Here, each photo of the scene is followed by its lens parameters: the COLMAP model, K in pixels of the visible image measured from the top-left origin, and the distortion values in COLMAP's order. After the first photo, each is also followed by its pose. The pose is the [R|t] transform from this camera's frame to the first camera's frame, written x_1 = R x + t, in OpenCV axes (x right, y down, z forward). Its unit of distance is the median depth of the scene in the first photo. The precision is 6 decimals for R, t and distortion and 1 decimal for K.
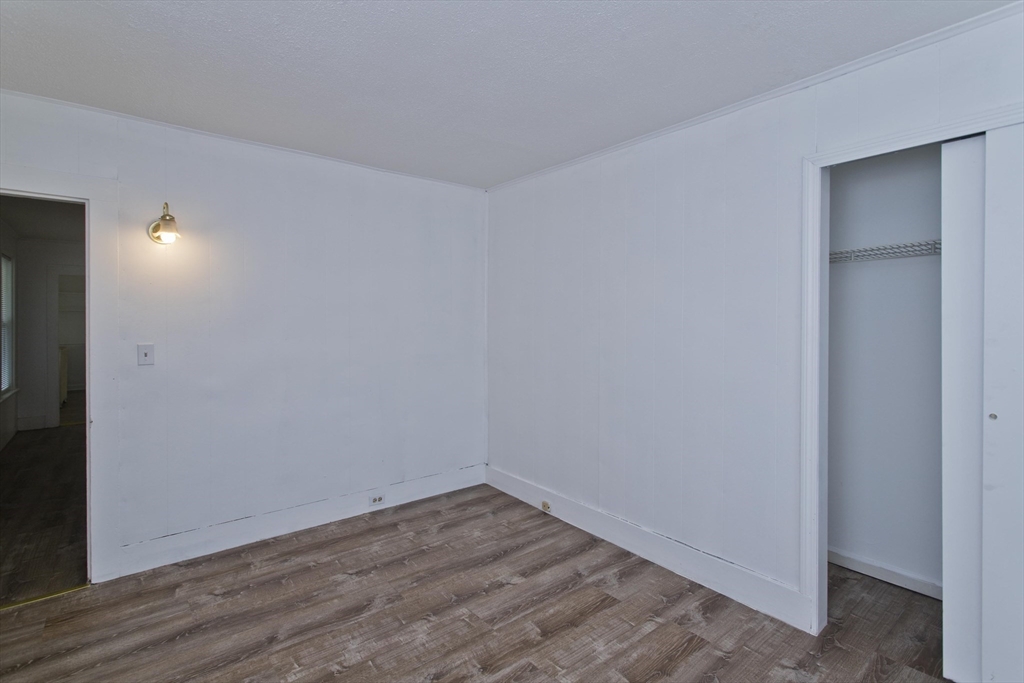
lens RADIAL K [[487.4, 0, 510.2], [0, 487.4, 326.9], [0, 0, 1]] dist [0.002997, 0.000378]
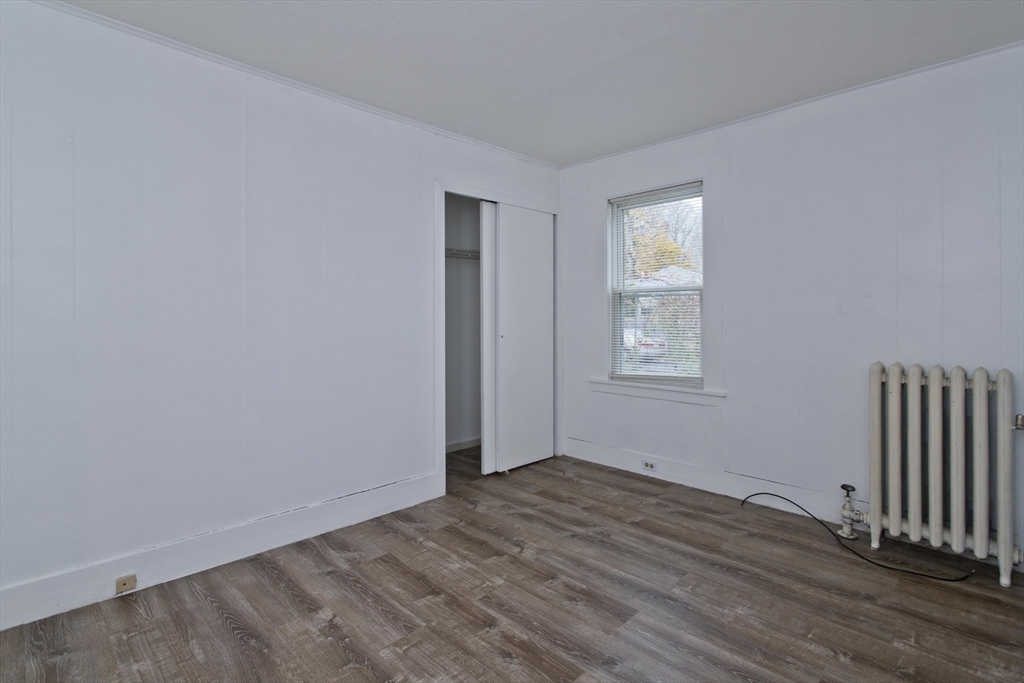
lens RADIAL K [[487.4, 0, 510.2], [0, 487.4, 326.9], [0, 0, 1]] dist [0.002997, 0.000378]
pose [[-0.096659, -0.021388, 0.995088, -0.792026], [0.014453, 0.999634, 0.022889, 0.060790], [-0.995213, 0.016595, -0.096314, 0.810553]]
